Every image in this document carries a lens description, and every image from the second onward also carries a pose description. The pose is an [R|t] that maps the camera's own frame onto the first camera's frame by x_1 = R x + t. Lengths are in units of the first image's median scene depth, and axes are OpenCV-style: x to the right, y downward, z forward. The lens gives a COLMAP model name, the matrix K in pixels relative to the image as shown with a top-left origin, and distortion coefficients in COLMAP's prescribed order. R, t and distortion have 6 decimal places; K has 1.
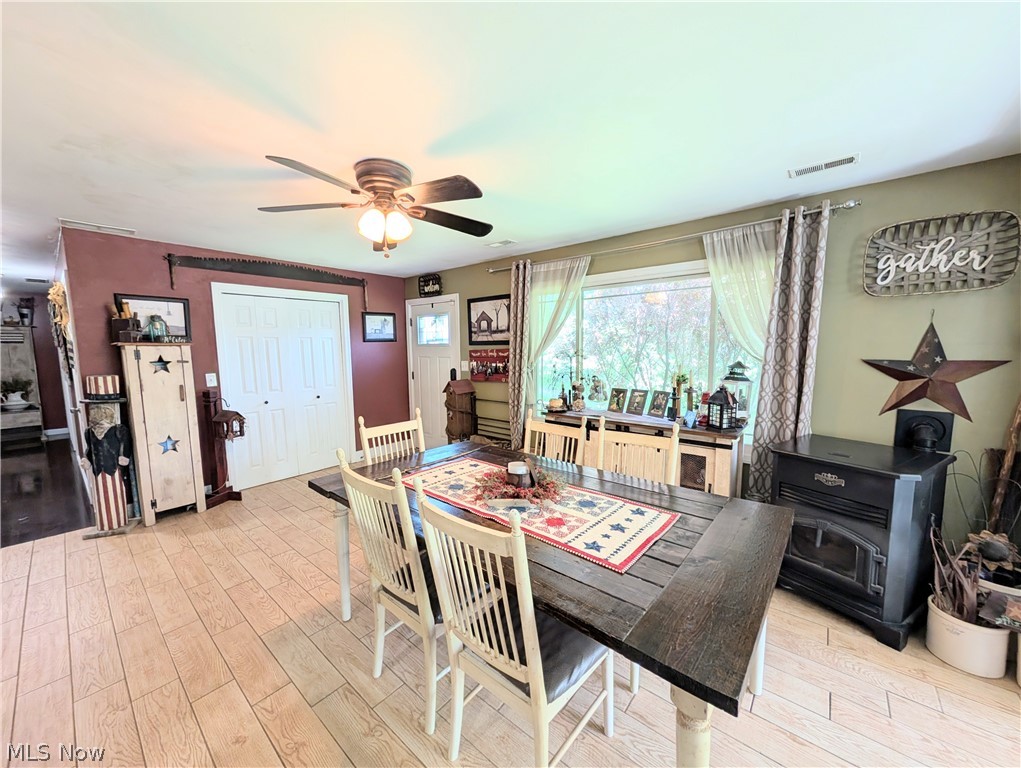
lens RADIAL K [[385.1, 0, 512.0], [0, 385.1, 387.8], [0, 0, 1]] dist [-0.000540, 0.000330]
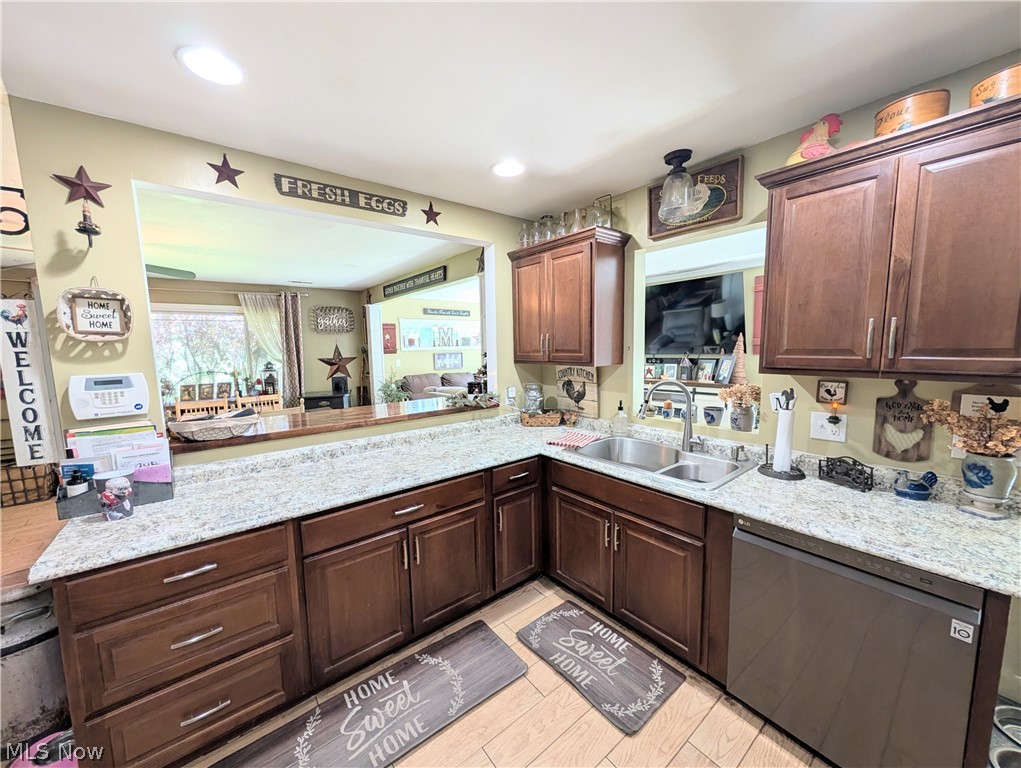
lens RADIAL K [[385.1, 0, 510.3], [0, 385.1, 386.5], [0, 0, 1]] dist [-0.000540, 0.000330]
pose [[0.191956, -0.101248, 0.976167, -1.135816], [0.120911, 0.989526, 0.078858, 0.051797], [-0.973927, 0.102892, 0.202187, -0.598672]]
